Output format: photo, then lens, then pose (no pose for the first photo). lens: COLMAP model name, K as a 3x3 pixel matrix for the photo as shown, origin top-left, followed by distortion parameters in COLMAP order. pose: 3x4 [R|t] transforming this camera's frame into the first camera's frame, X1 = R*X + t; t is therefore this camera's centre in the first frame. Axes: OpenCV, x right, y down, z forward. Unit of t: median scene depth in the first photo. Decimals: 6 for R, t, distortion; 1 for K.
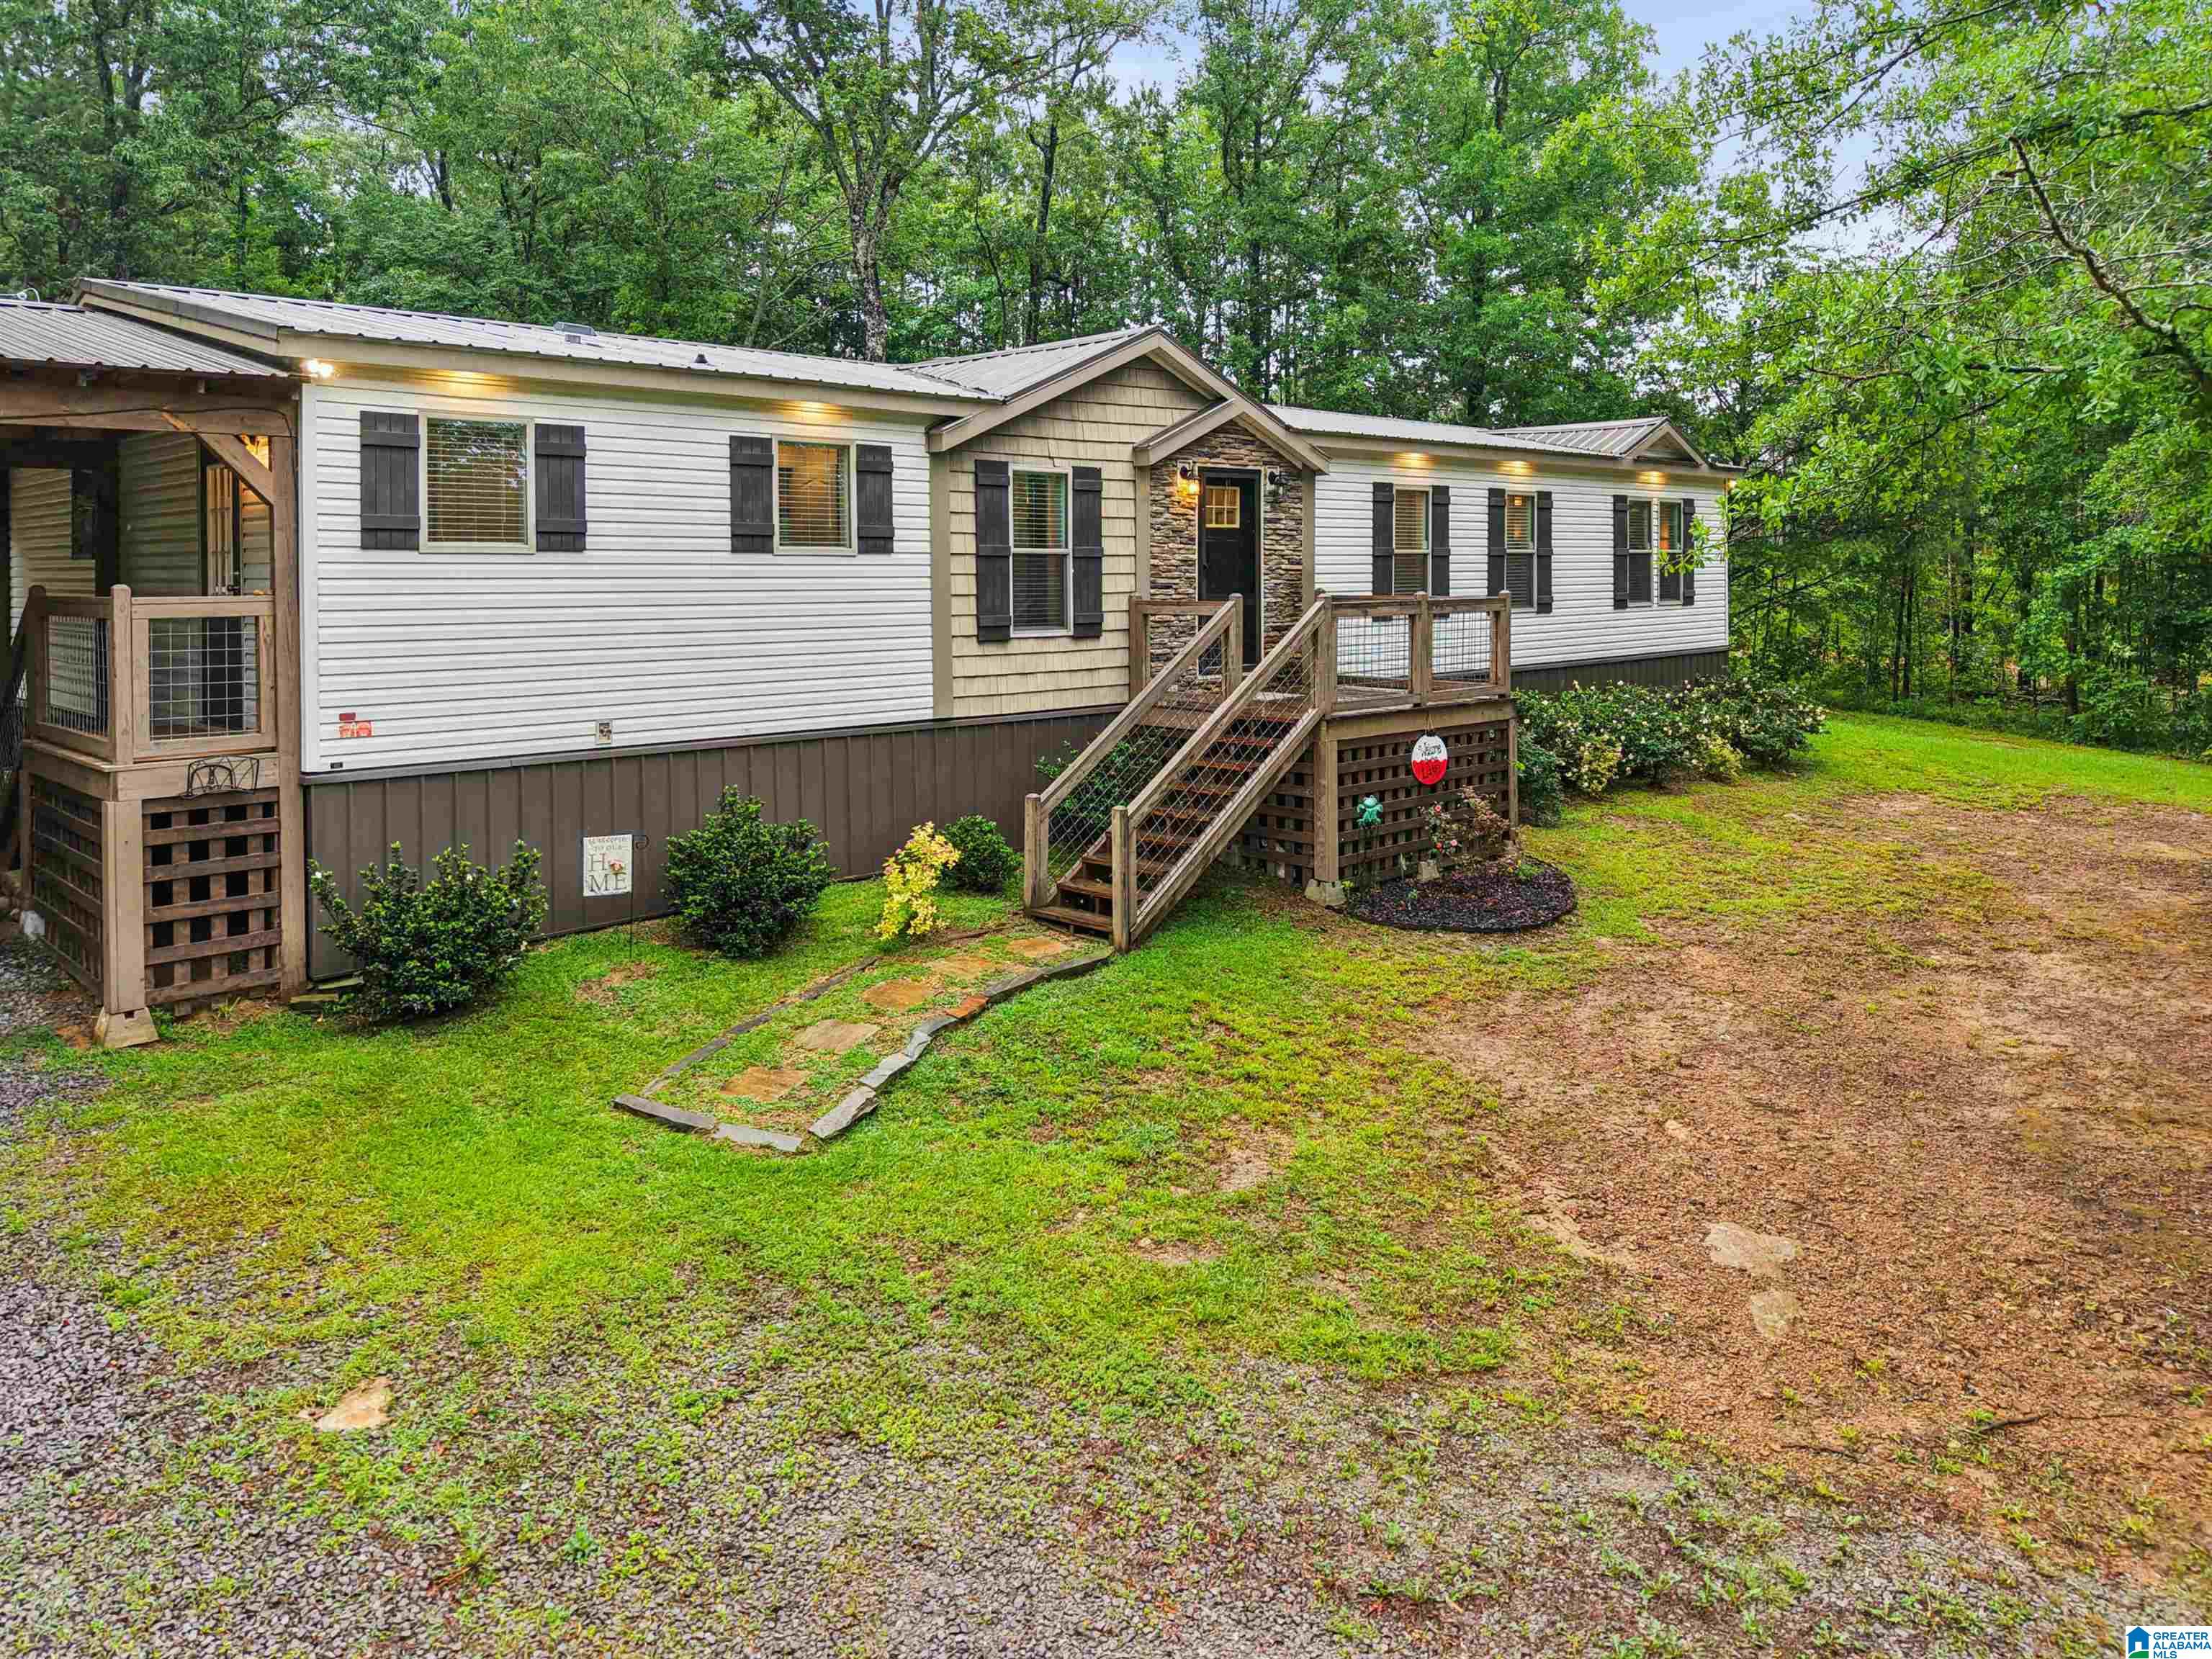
lens RADIAL K [[1522.9, 0, 1114.5], [0, 1522.9, 736.5], [0, 0, 1]] dist [0.033420, -0.069922]
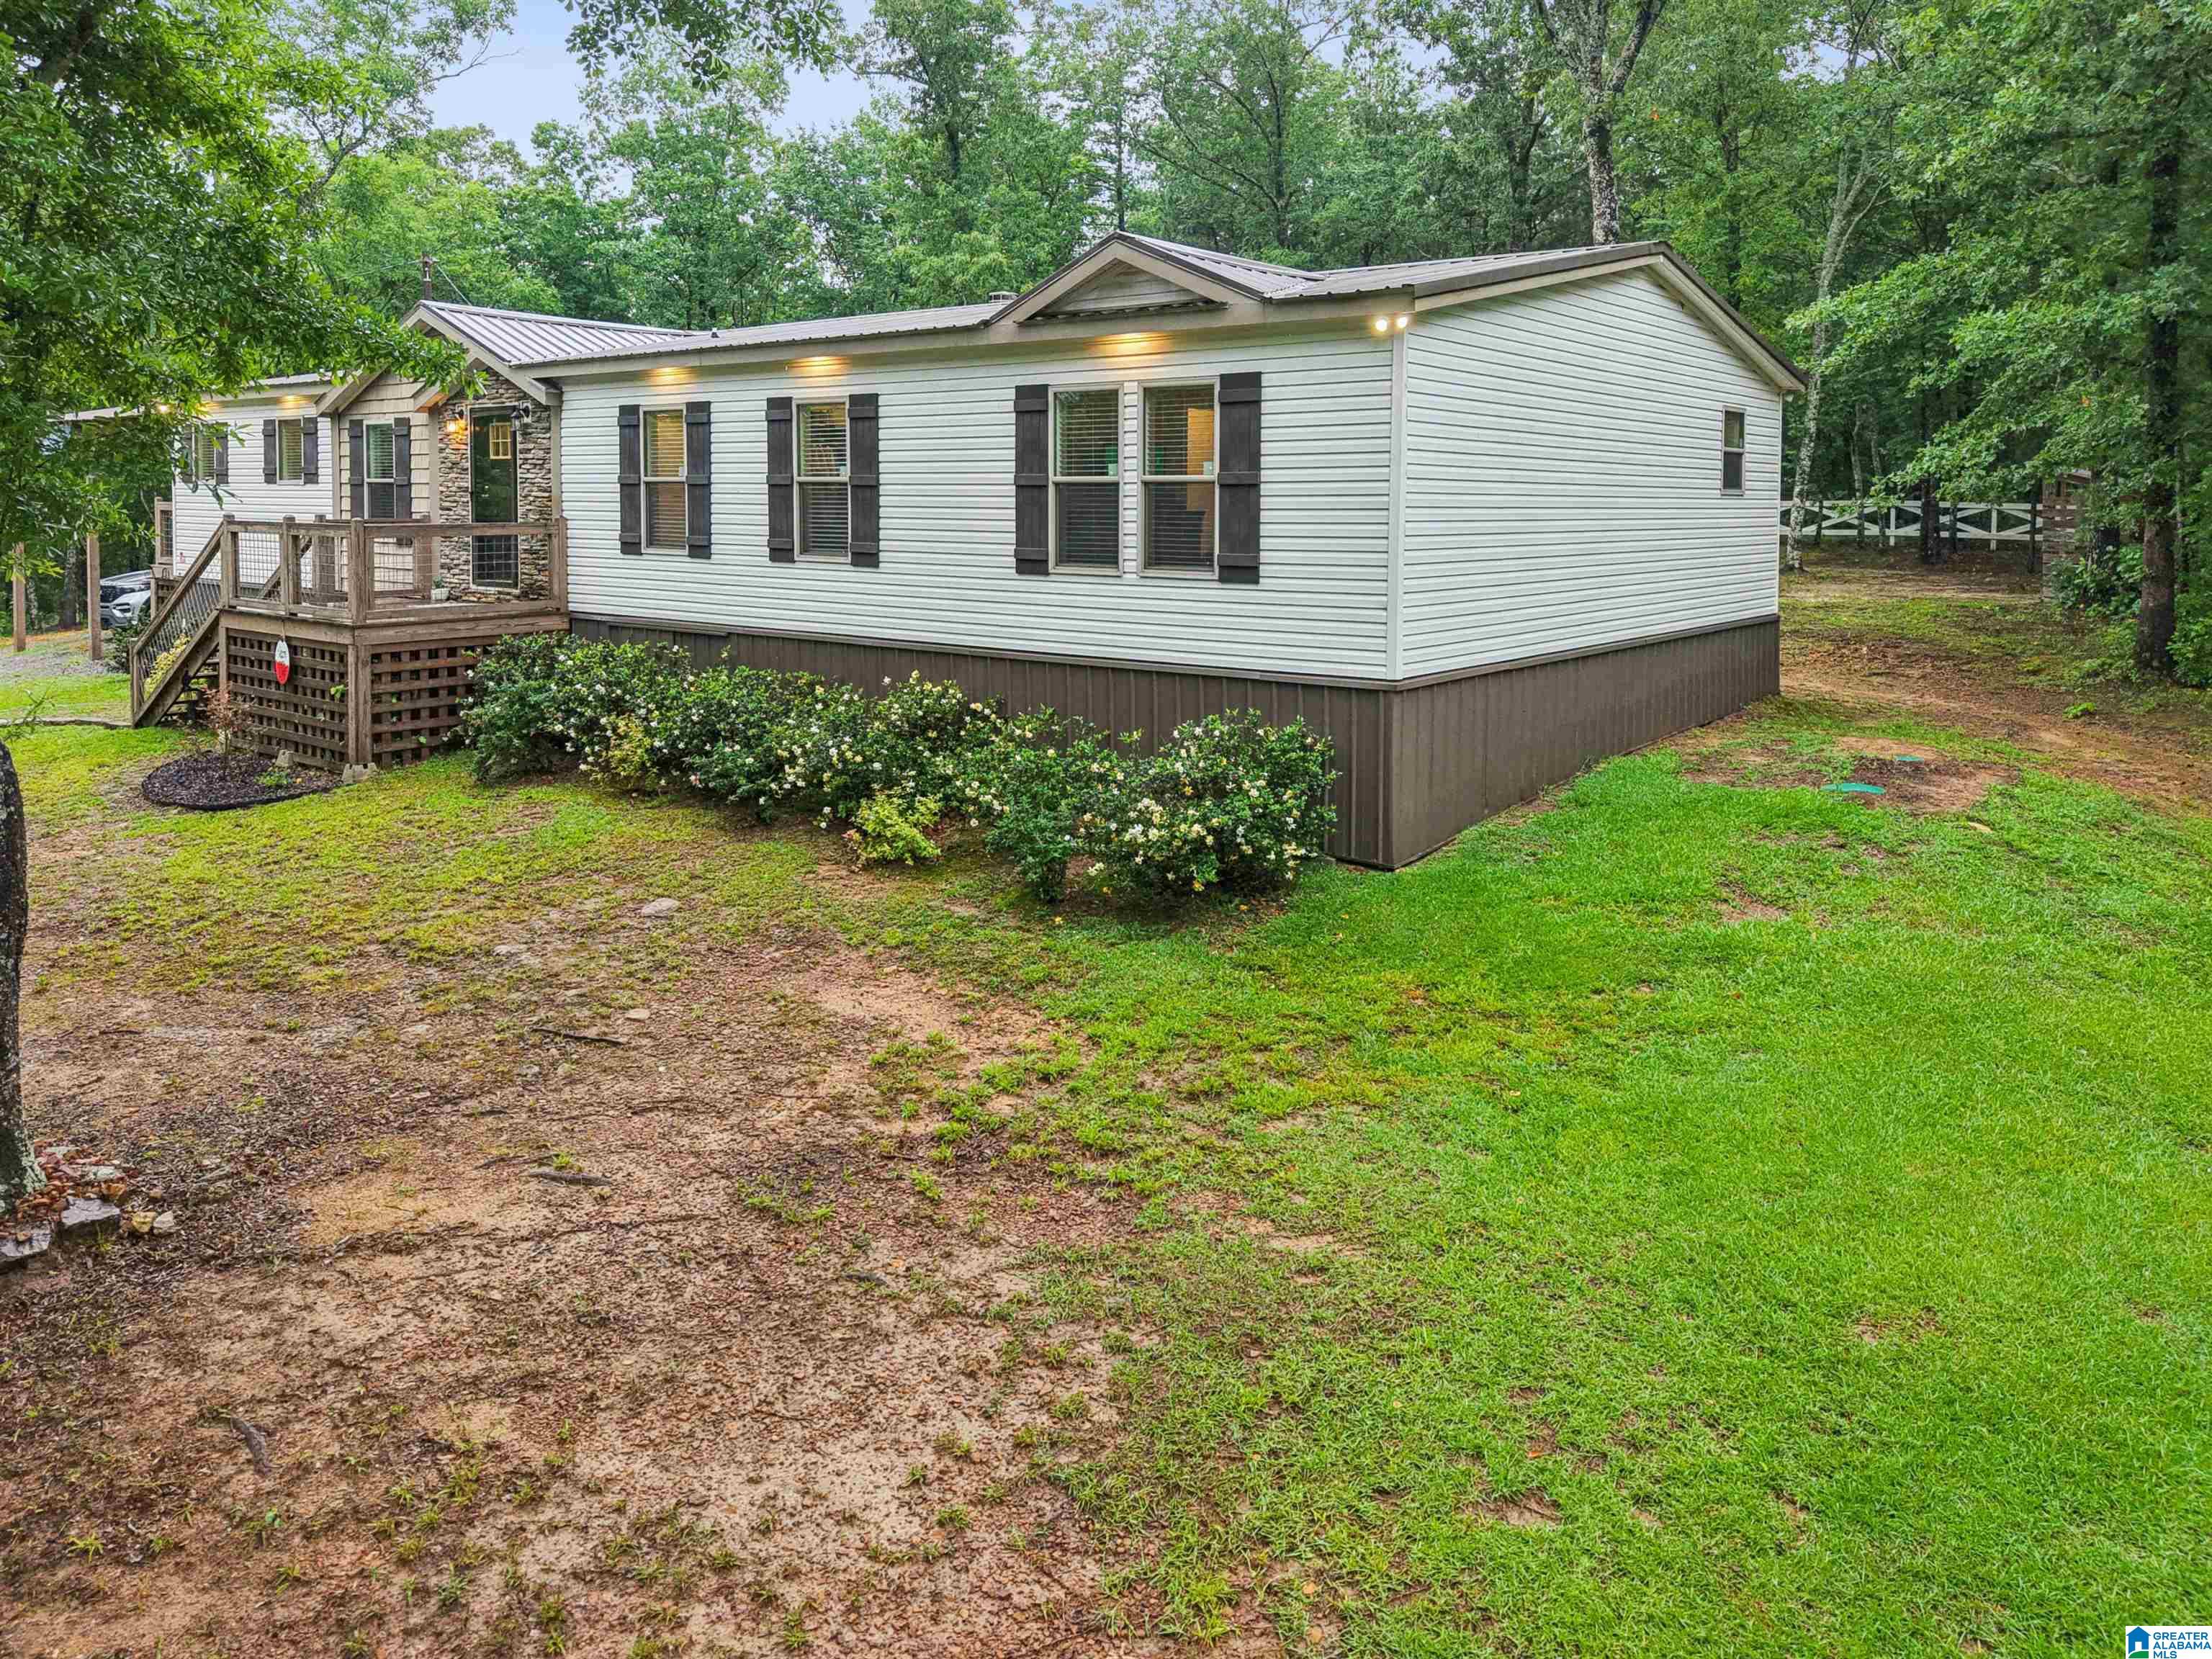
lens RADIAL K [[1580.2, 0, 1108.3], [0, 1580.2, 748.9], [0, 0, 1]] dist [0.004119, -0.069739]
pose [[0.125580, 0.160546, -0.979007, 1.555324], [-0.121969, 0.981831, 0.145363, -0.178022], [0.984557, 0.101154, 0.142880, 1.532448]]
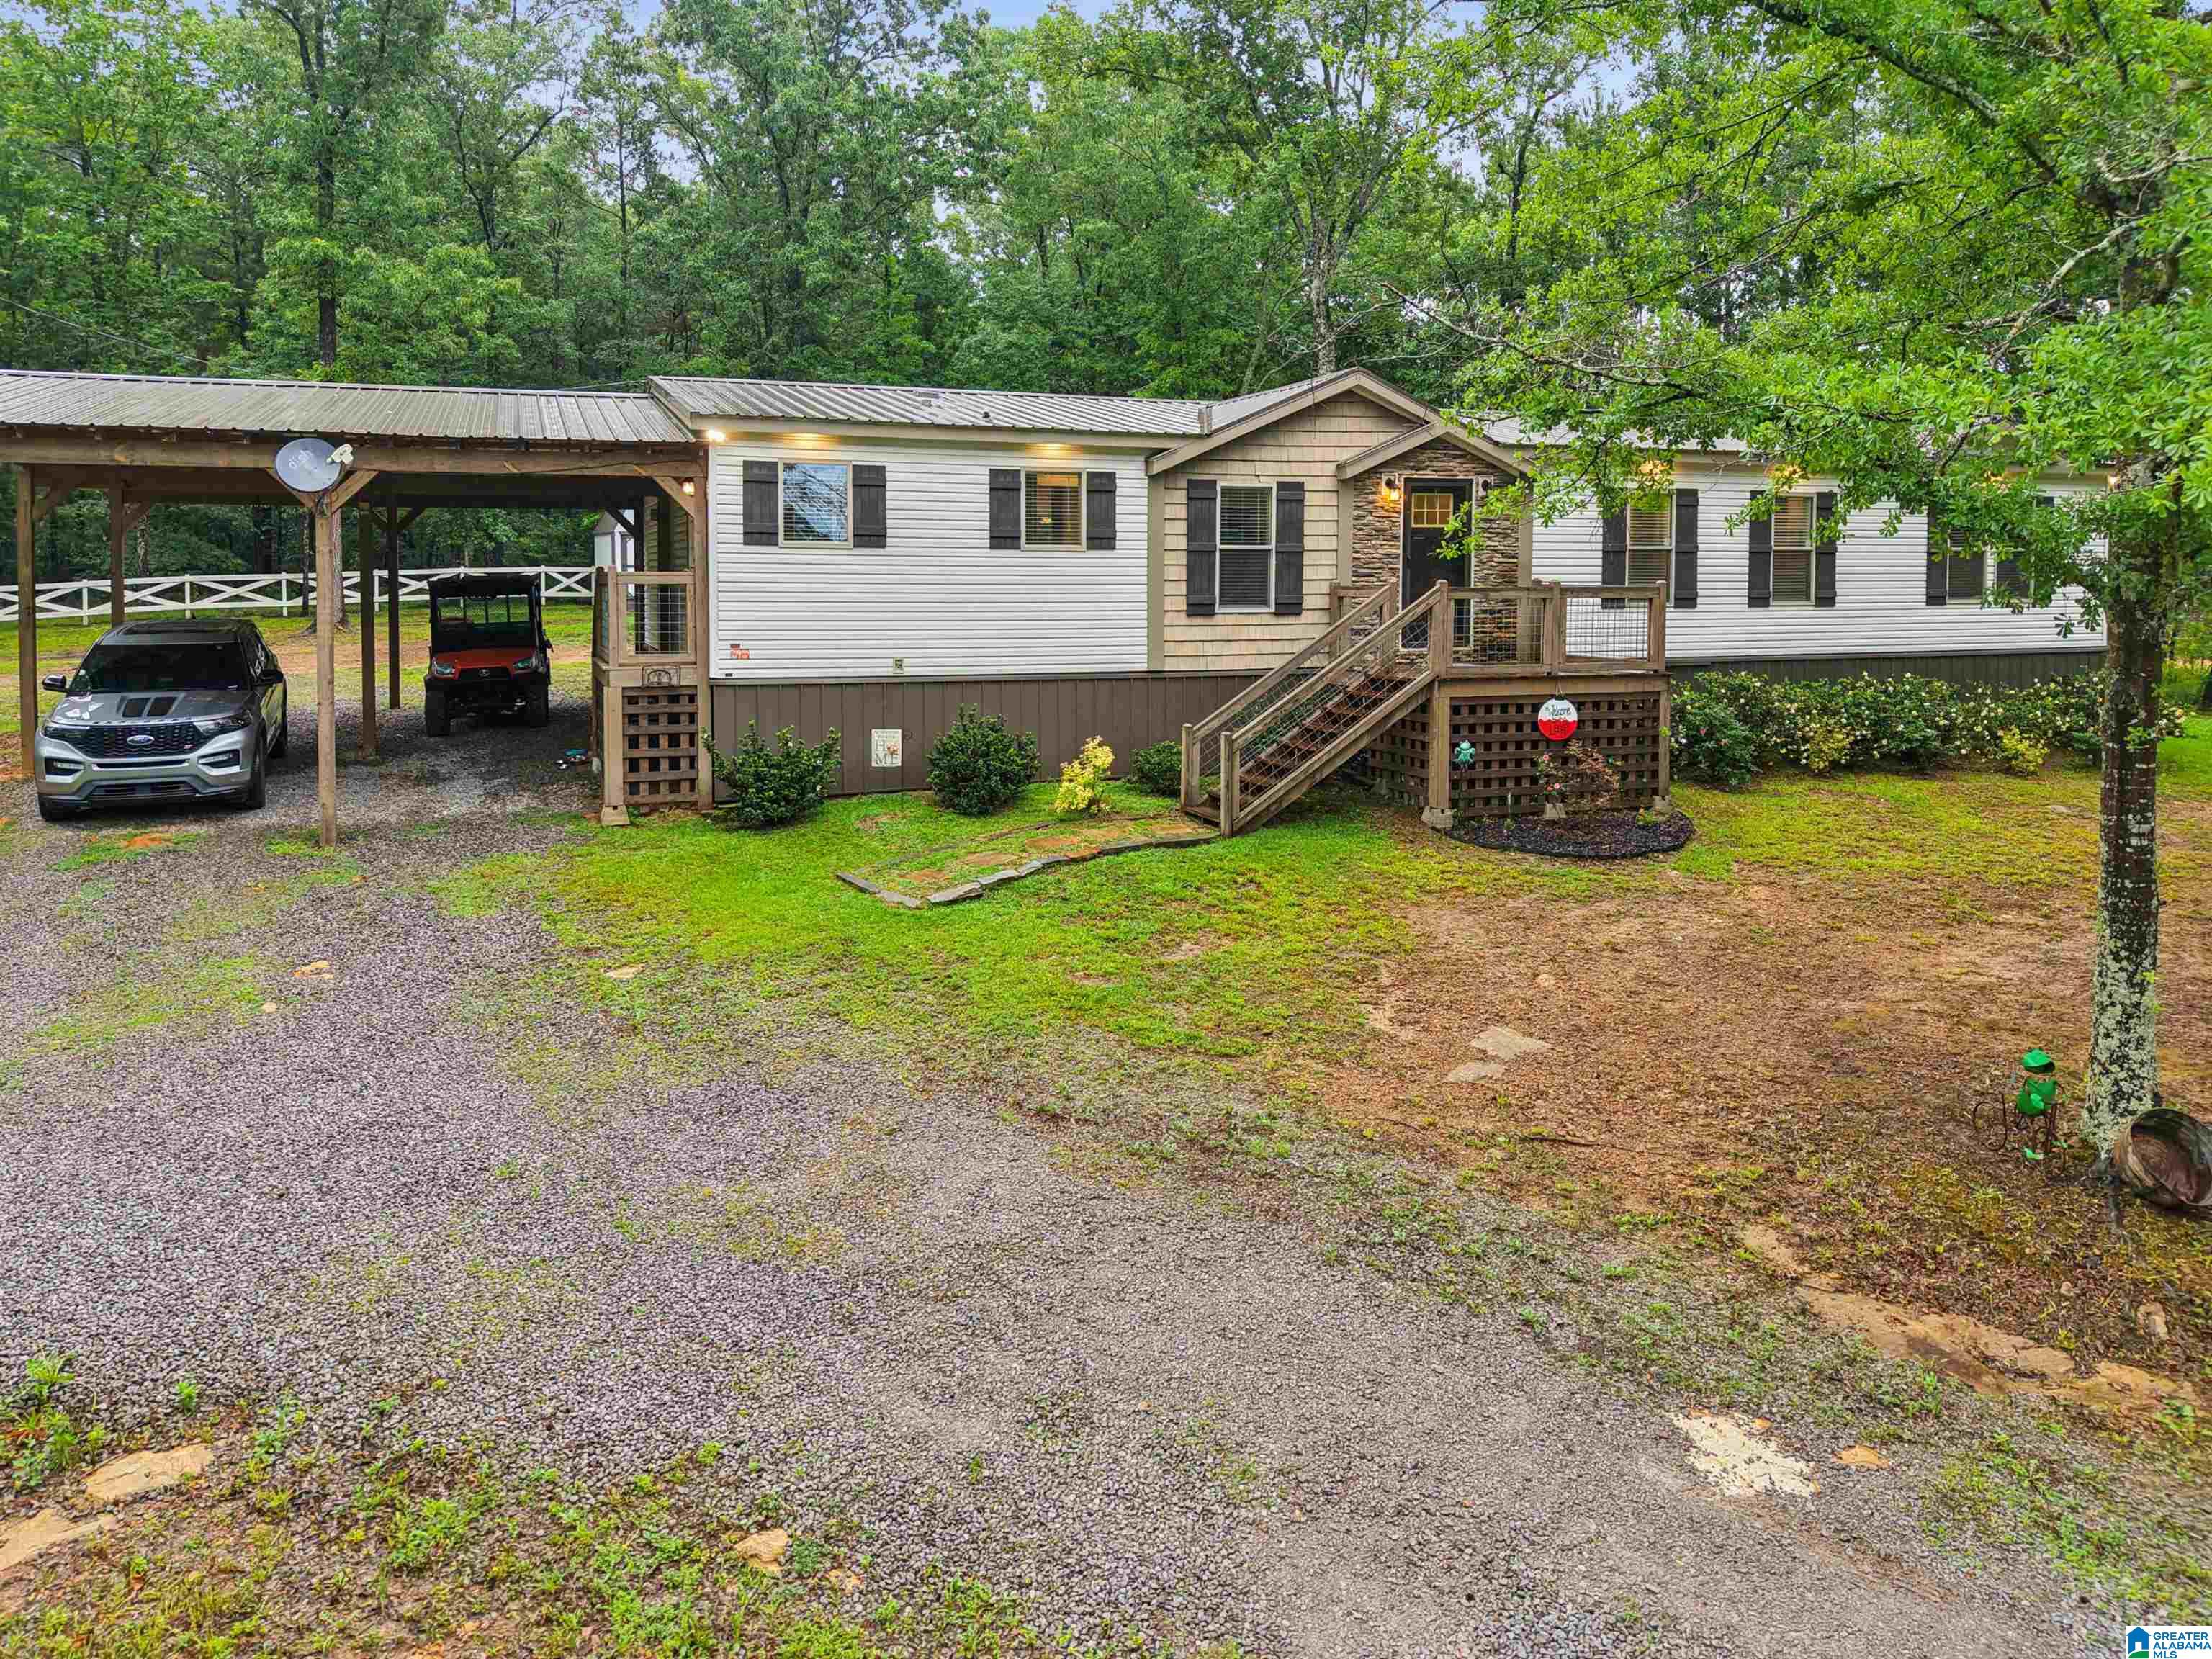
lens RADIAL K [[1541.4, 0, 1146.1], [0, 1541.4, 831.5], [0, 0, 1]] dist [0.058455, -0.181558]
pose [[0.913781, 0.067388, -0.400579, 0.440421], [-0.045992, 0.996966, 0.062801, 0.045346], [0.403595, -0.038963, 0.914108, -0.277226]]
